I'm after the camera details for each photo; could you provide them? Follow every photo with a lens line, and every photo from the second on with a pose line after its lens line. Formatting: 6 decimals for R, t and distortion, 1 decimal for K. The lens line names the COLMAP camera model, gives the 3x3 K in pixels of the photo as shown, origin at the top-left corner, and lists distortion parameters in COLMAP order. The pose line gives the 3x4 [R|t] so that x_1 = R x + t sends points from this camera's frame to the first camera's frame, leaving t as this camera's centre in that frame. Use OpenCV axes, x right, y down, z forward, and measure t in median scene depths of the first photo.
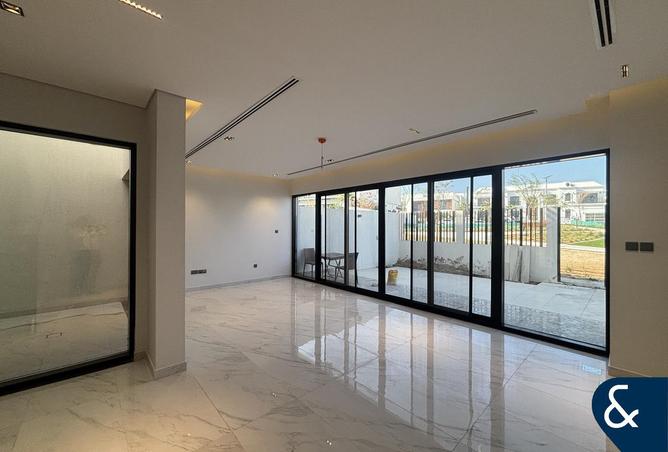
lens RADIAL K [[270.7, 0, 333.2], [0, 270.7, 226.4], [0, 0, 1]] dist [0.008678, -0.000087]
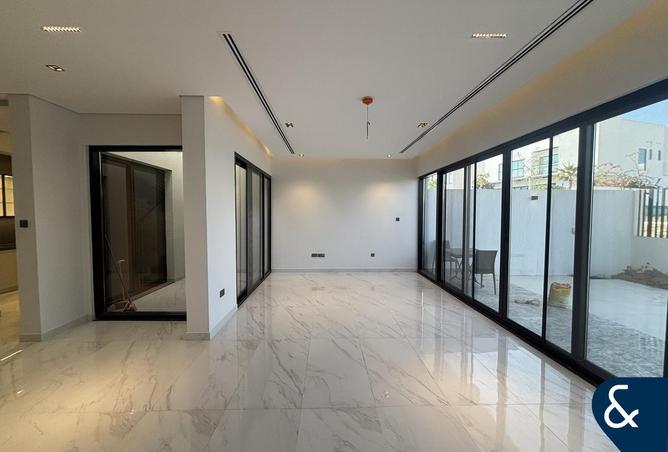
lens RADIAL K [[270.7, 0, 333.2], [0, 270.7, 226.4], [0, 0, 1]] dist [0.008678, -0.000087]
pose [[0.758692, 0.026909, -0.650893, 0.262988], [0.003166, 0.998982, 0.044989, 0.002162], [0.651441, -0.036193, 0.757835, 0.224032]]
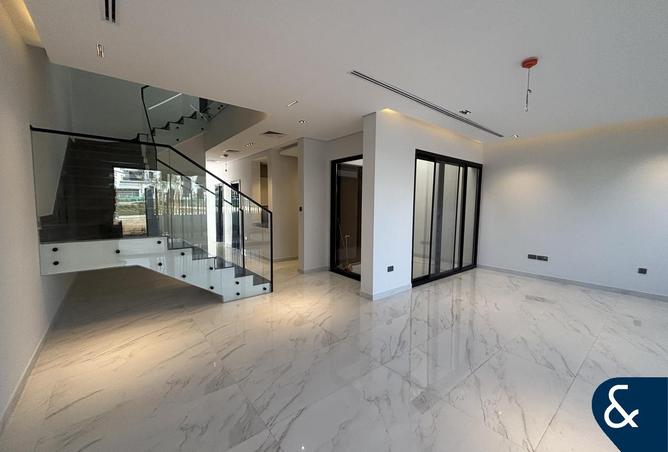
lens RADIAL K [[270.7, 0, 333.2], [0, 270.7, 226.4], [0, 0, 1]] dist [0.008678, -0.000087]
pose [[-0.049055, 0.076072, -0.995895, 0.415017], [-0.010116, 0.997006, 0.076655, 0.006319], [0.998745, 0.013834, -0.048139, 0.389678]]
